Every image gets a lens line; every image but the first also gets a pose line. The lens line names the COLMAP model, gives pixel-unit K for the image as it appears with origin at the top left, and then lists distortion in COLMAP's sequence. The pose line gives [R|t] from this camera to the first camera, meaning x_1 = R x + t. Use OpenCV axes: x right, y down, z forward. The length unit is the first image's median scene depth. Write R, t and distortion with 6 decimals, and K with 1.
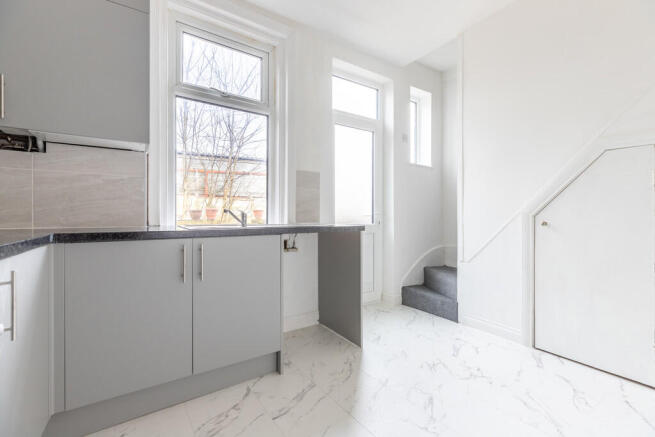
lens RADIAL K [[307.3, 0, 271.6], [0, 307.3, 217.1], [0, 0, 1]] dist [0.000862, 0.000049]
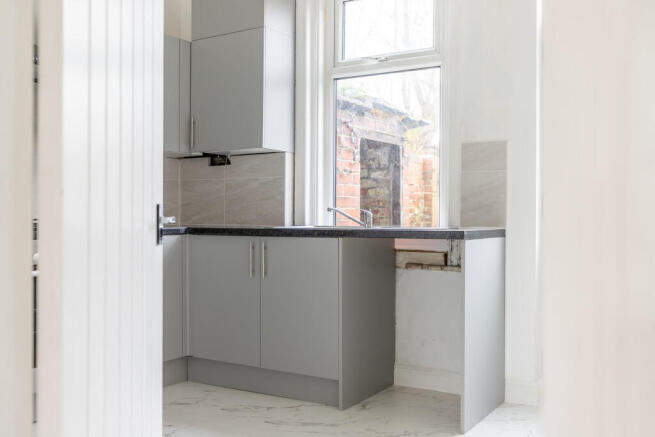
lens RADIAL K [[649.4, 0, 327.5], [0, 649.4, 218.5], [0, 0, 1]] dist [-0.003959, -0.002800]
pose [[0.386272, 0.001589, -0.922383, 1.331260], [-0.008116, 0.999966, -0.001676, 0.007295], [0.922349, 0.008134, 0.386272, 0.251730]]
